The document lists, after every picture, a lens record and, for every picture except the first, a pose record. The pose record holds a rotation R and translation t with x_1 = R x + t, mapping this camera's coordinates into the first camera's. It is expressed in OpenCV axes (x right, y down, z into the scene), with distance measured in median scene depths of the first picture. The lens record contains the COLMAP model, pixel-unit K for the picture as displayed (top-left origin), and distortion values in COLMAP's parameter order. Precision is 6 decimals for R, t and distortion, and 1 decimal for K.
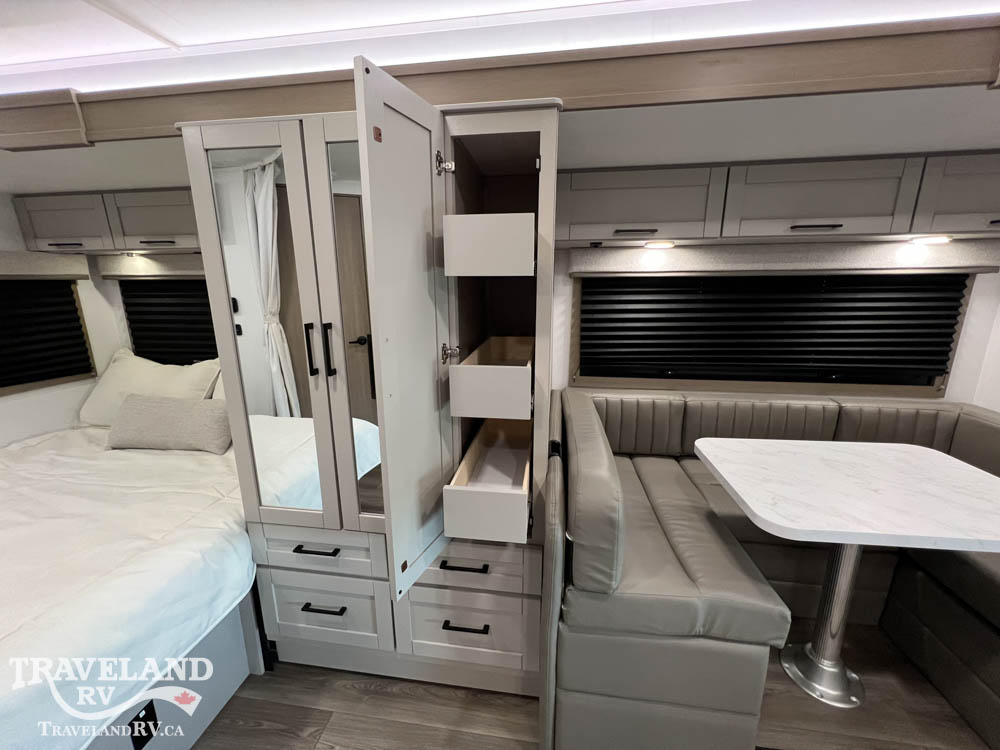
lens RADIAL K [[400.2, 0, 494.6], [0, 400.2, 373.6], [0, 0, 1]] dist [-0.001598, 0.000345]
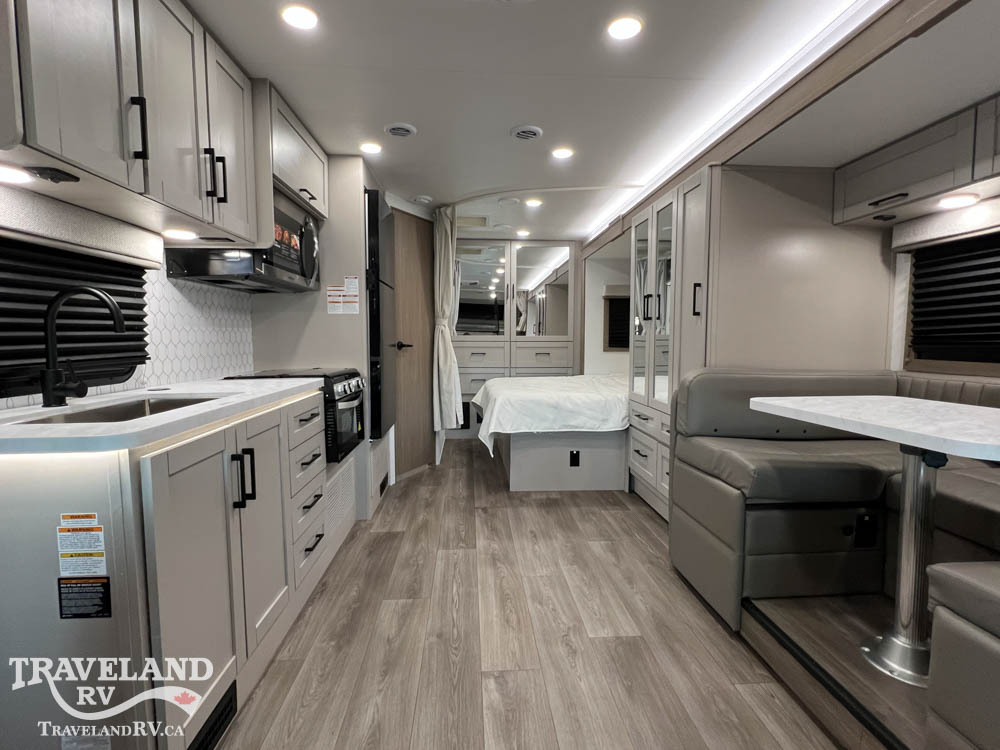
lens RADIAL K [[473.6, 0, 497.0], [0, 473.6, 373.9], [0, 0, 1]] dist [-0.000427, 0.000190]
pose [[0.204220, 0.080705, -0.975593, 1.408185], [-0.221524, 0.974553, 0.034247, 0.280827], [0.953531, 0.209123, 0.216901, -0.162553]]
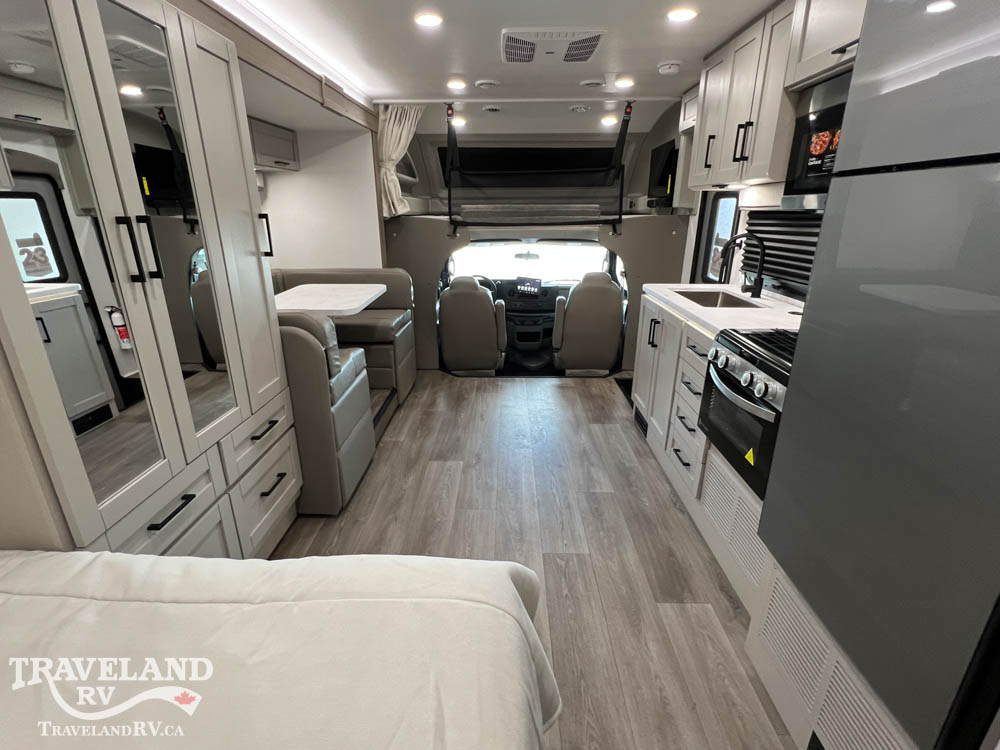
lens RADIAL K [[473.6, 0, 496.5], [0, 473.6, 374.9], [0, 0, 1]] dist [-0.000427, 0.000190]
pose [[-0.121478, -0.324411, 0.938084, -1.184751], [0.226570, 0.911070, 0.344409, 0.006564], [-0.966390, 0.254380, -0.037174, 0.291630]]
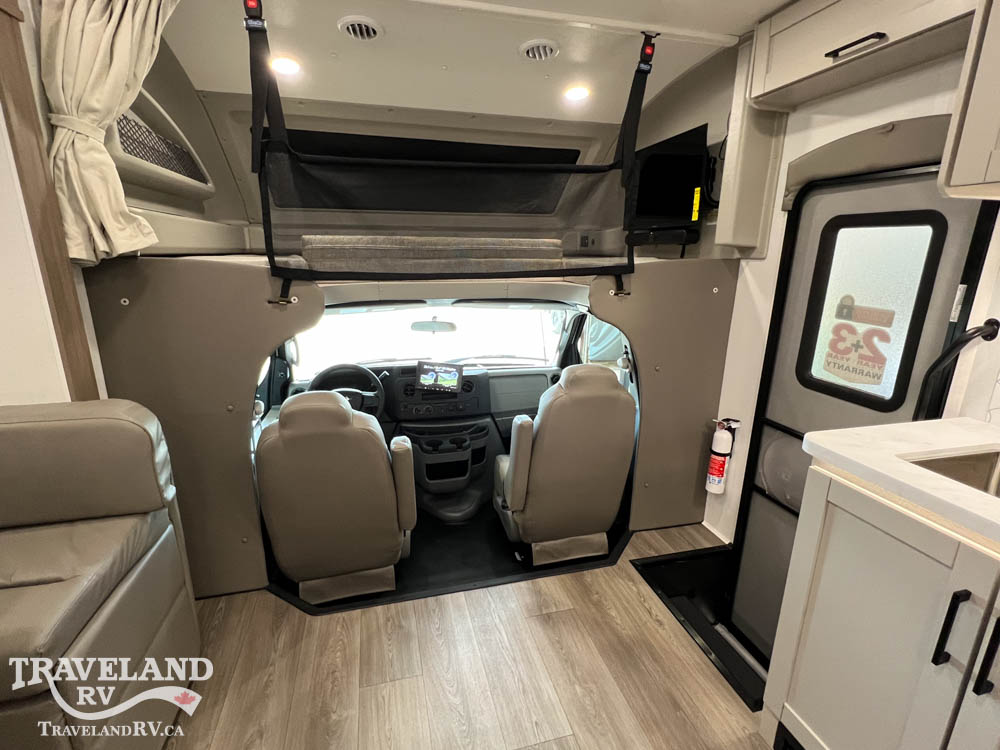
lens RADIAL K [[473.6, 0, 496.4], [0, 473.6, 374.1], [0, 0, 1]] dist [-0.000427, 0.000190]
pose [[-0.387996, -0.235196, 0.891146, 0.254460], [0.200229, 0.922289, 0.330593, 0.039315], [-0.899649, 0.306702, -0.310751, 0.178339]]
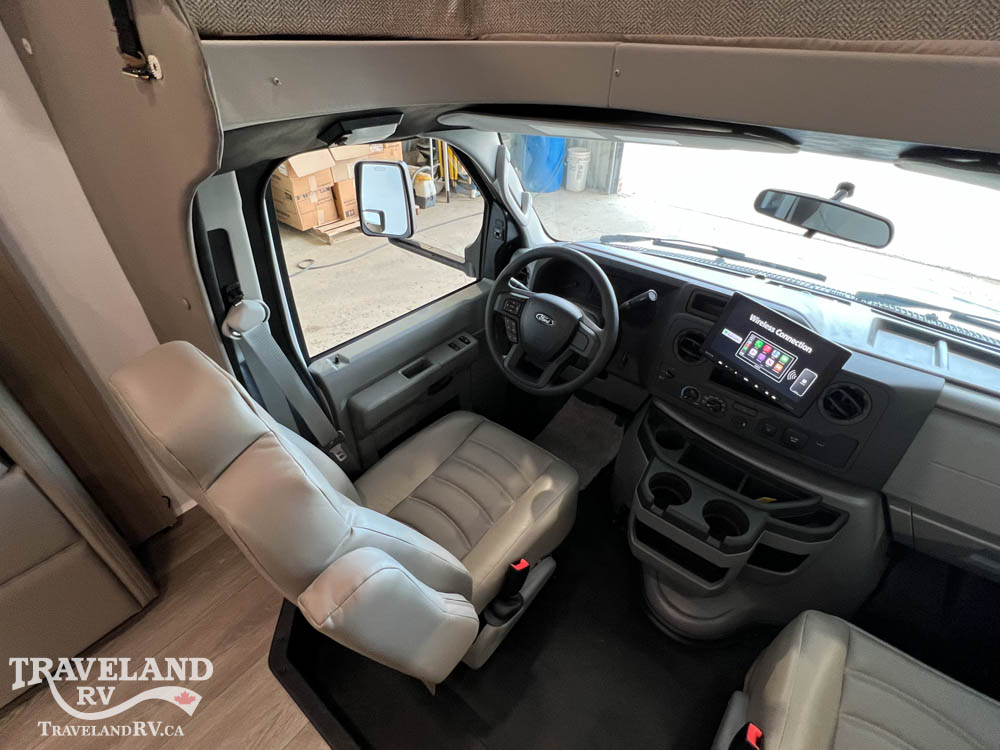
lens RADIAL K [[473.6, 0, 499.2], [0, 473.6, 375.0], [0, 0, 1]] dist [-0.000427, 0.000190]
pose [[0.511190, -0.506098, 0.694658, 1.232704], [0.178113, 0.853077, 0.490444, 0.217412], [-0.840810, -0.126982, 0.526227, -0.217378]]
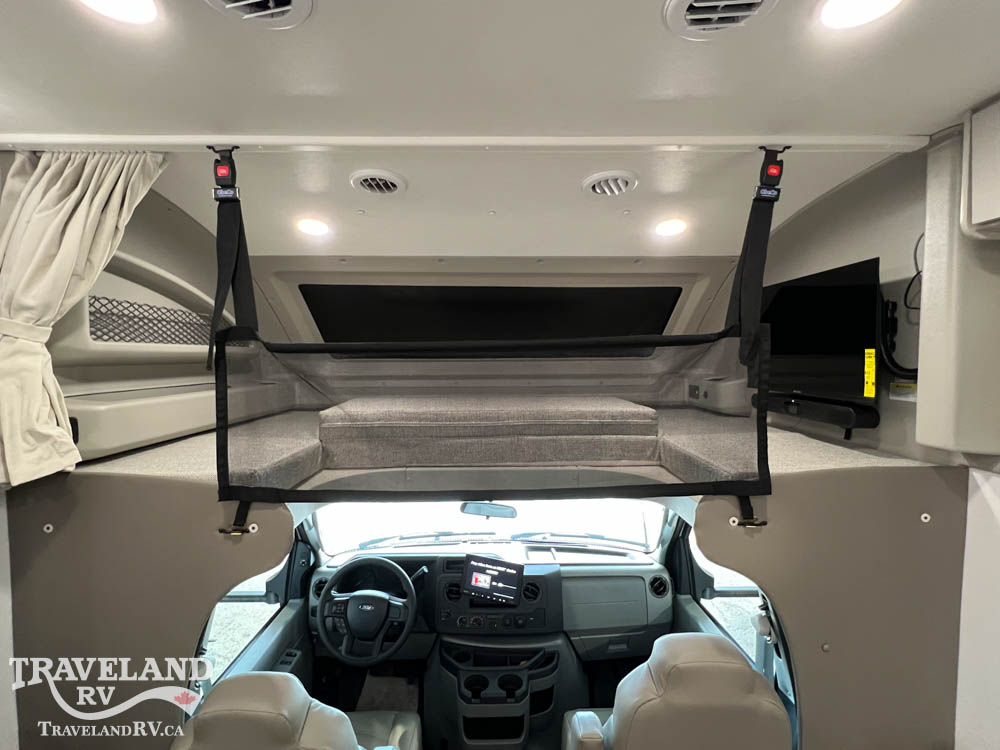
lens RADIAL K [[473.6, 0, 496.7], [0, 473.6, 374.4], [0, 0, 1]] dist [-0.000427, 0.000190]
pose [[-0.160847, -0.041299, 0.986115, 0.620503], [0.225374, 0.971190, 0.077435, -0.069815], [-0.960903, 0.234699, -0.146906, -0.130550]]
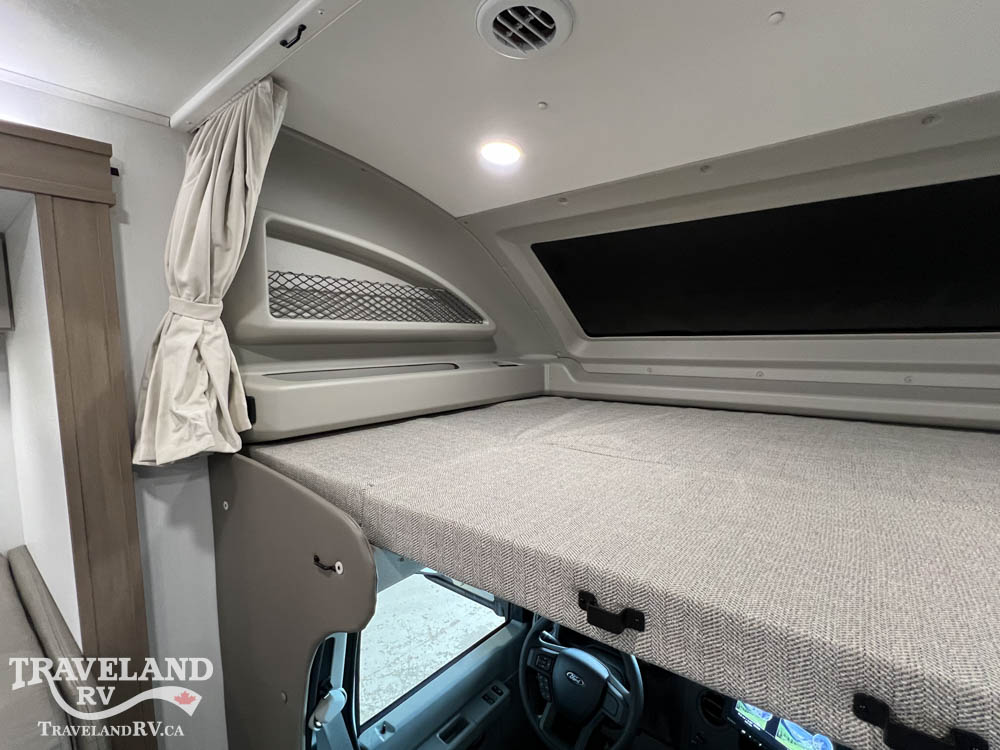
lens RADIAL K [[473.6, 0, 498.4], [0, 473.6, 374.8], [0, 0, 1]] dist [-0.000427, 0.000190]
pose [[0.515780, -0.077017, 0.853252, 1.083464], [0.206832, 0.977685, -0.036778, -0.018644], [-0.831379, 0.195450, 0.520200, -0.305535]]
